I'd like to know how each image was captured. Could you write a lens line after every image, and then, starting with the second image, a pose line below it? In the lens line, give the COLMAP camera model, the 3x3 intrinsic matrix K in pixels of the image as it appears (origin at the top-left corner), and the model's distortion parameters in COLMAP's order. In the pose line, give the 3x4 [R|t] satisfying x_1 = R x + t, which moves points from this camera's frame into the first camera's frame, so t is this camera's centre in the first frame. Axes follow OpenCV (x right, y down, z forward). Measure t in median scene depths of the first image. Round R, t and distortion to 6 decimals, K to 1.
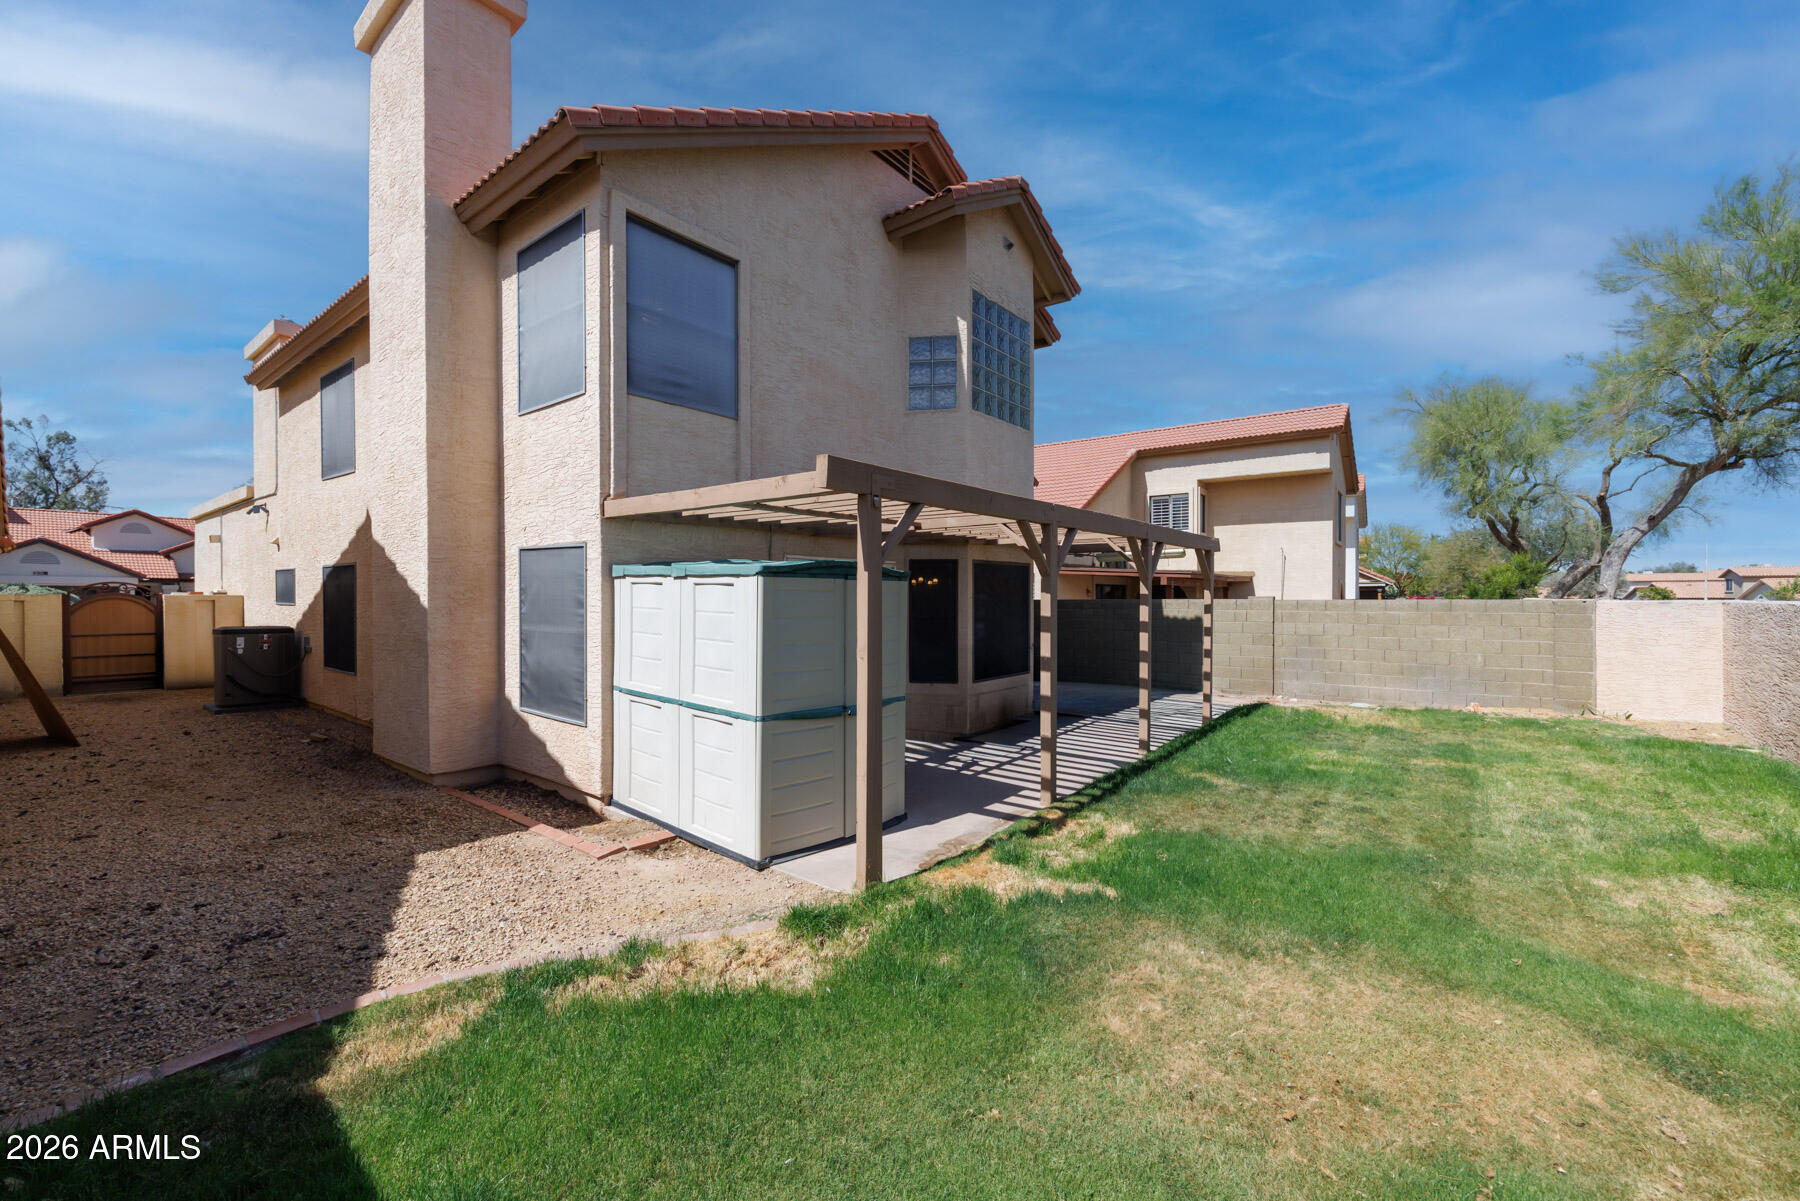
lens RADIAL K [[729.2, 0, 900.0], [0, 729.2, 600.5], [0, 0, 1]] dist [-0.004645, 0.000488]
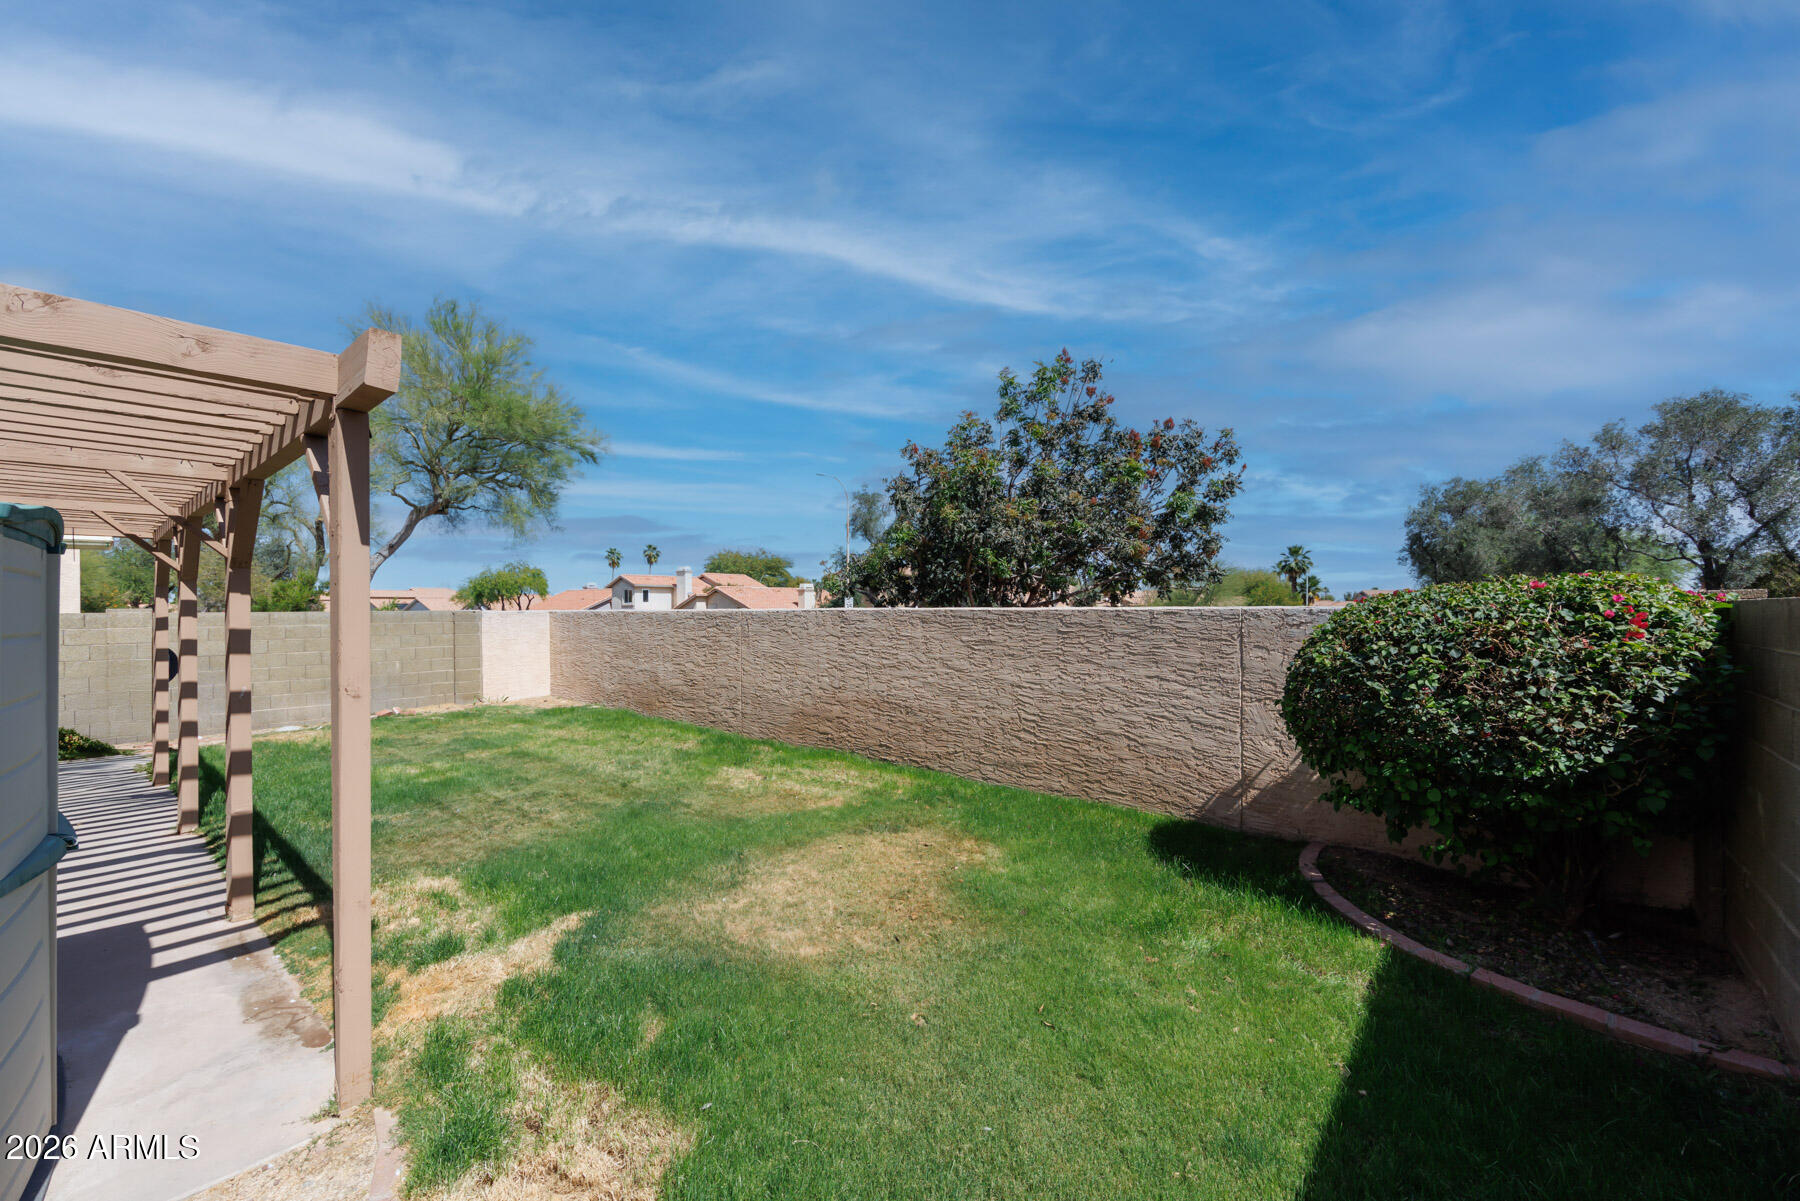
lens RADIAL K [[729.2, 0, 900.0], [0, 729.2, 600.5], [0, 0, 1]] dist [-0.004645, 0.000488]
pose [[0.021755, 0.013364, 0.999674, -0.511633], [0.014500, 0.999801, -0.013681, 0.018926], [-0.999658, 0.014792, 0.021557, 0.472453]]
